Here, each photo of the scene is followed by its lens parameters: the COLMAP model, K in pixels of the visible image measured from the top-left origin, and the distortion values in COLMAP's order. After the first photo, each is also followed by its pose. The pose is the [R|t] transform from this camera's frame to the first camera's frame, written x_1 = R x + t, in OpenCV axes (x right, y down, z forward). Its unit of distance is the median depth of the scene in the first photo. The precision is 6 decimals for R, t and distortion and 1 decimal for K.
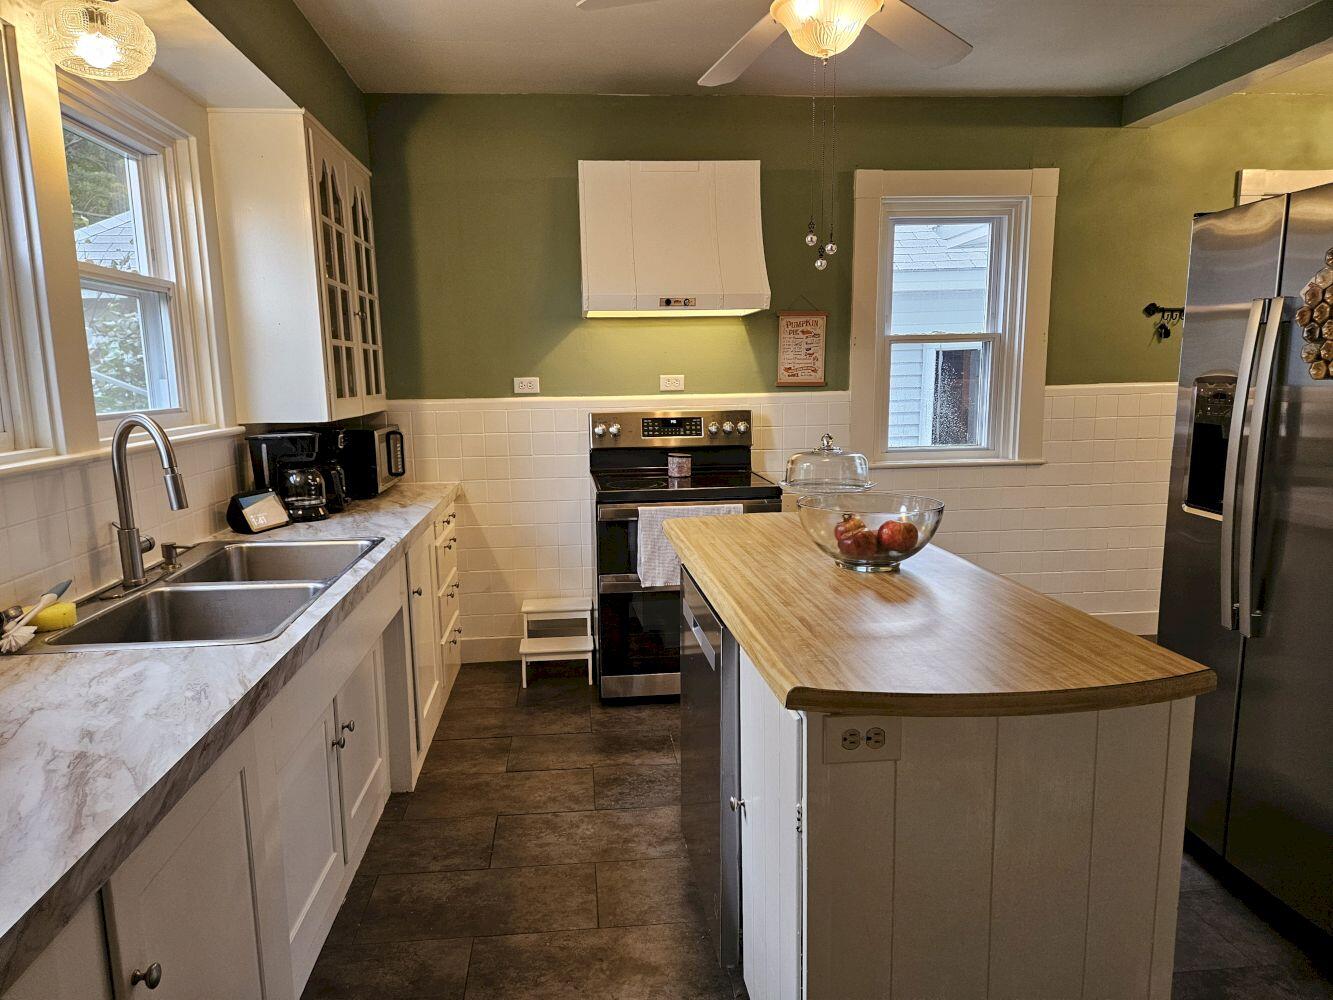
lens RADIAL K [[887.6, 0, 649.1], [0, 887.6, 520.5], [0, 0, 1]] dist [0.086754, -0.072347]
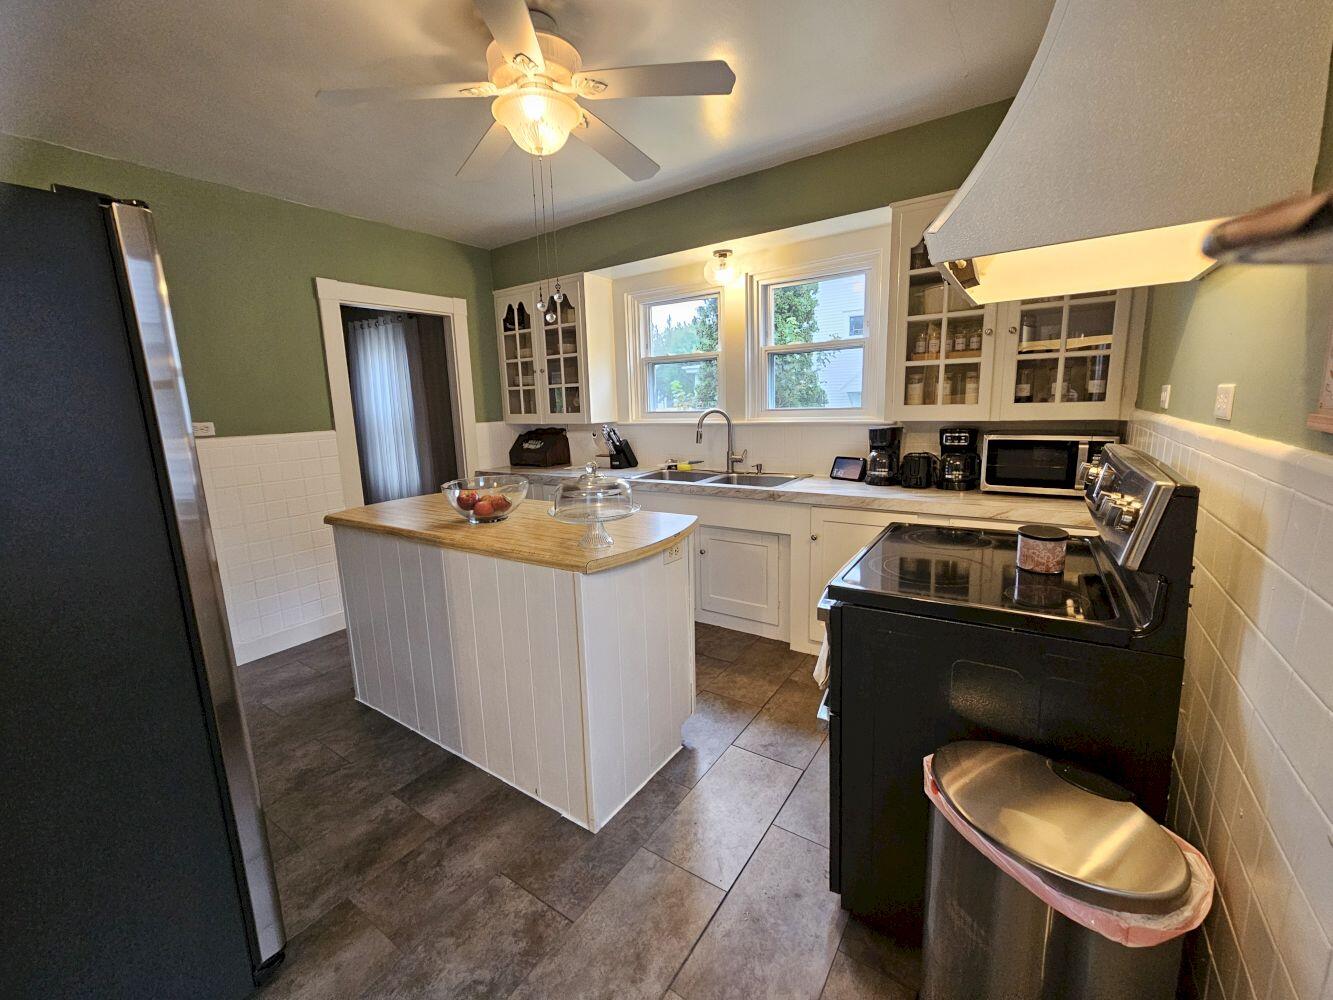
lens RADIAL K [[551.1, 0, 656.1], [0, 551.1, 497.9], [0, 0, 1]] dist [0.001690, -0.000099]
pose [[-0.635698, 0.184193, -0.749641, 0.575823], [-0.078769, 0.950568, 0.300360, -0.233173], [0.767909, 0.249986, -0.589765, 1.284535]]
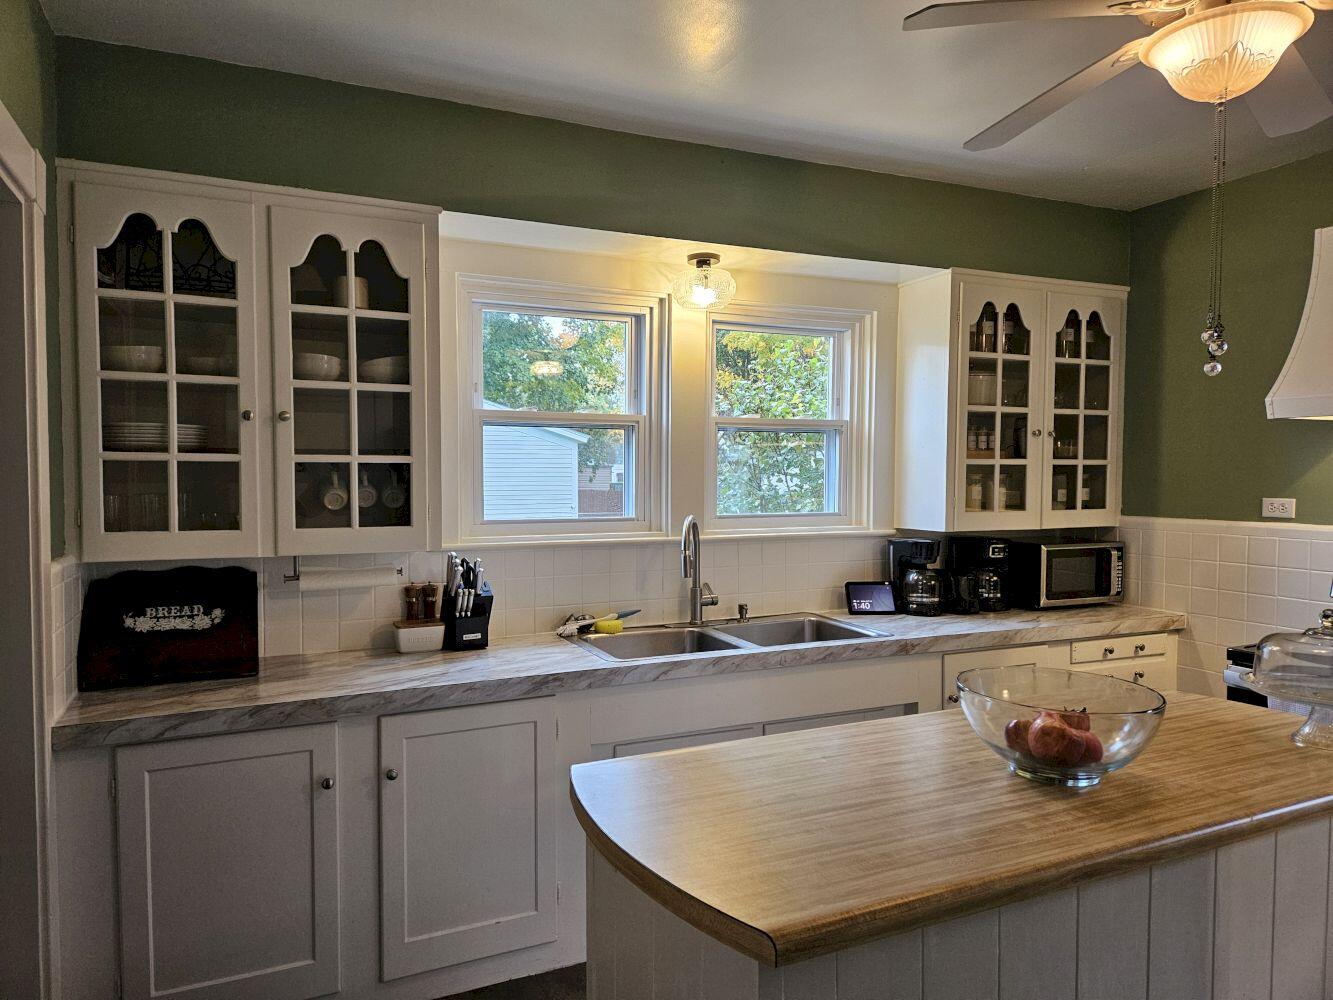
lens RADIAL K [[887.6, 0, 649.1], [0, 887.6, 520.5], [0, 0, 1]] dist [0.086754, -0.072347]
pose [[0.336820, 0.068486, -0.939075, 0.578101], [-0.164584, 0.986279, 0.012896, -0.078158], [0.927073, 0.150213, 0.343470, 0.270108]]
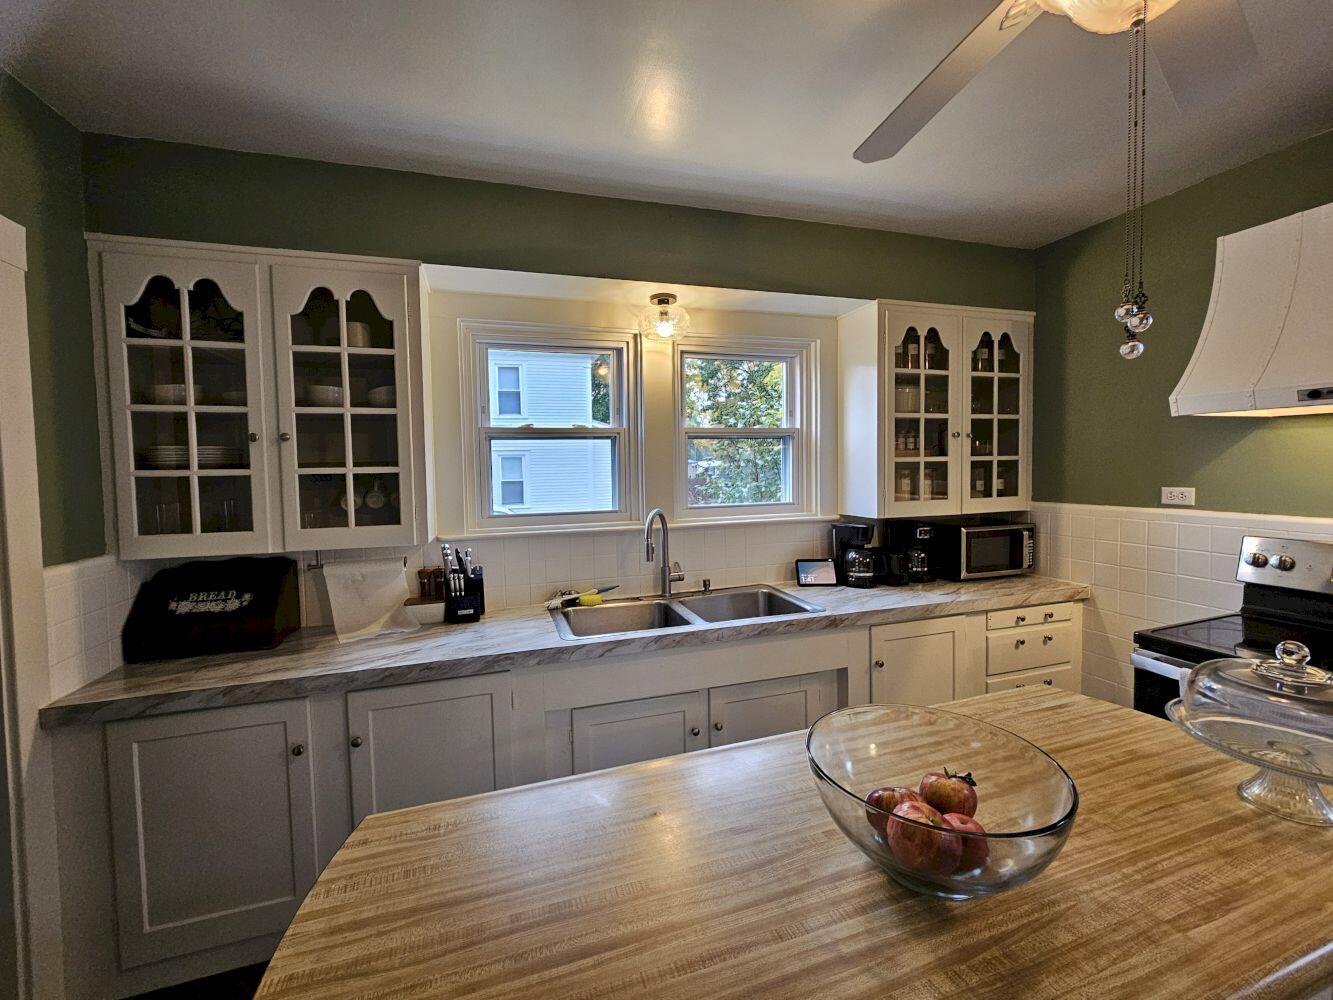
lens RADIAL K [[551.1, 0, 656.1], [0, 551.1, 497.9], [0, 0, 1]] dist [0.001690, -0.000099]
pose [[0.218329, 0.066648, -0.973597, 0.382611], [-0.148519, 0.988313, 0.034350, -0.120923], [0.964507, 0.137098, 0.225676, 0.490638]]
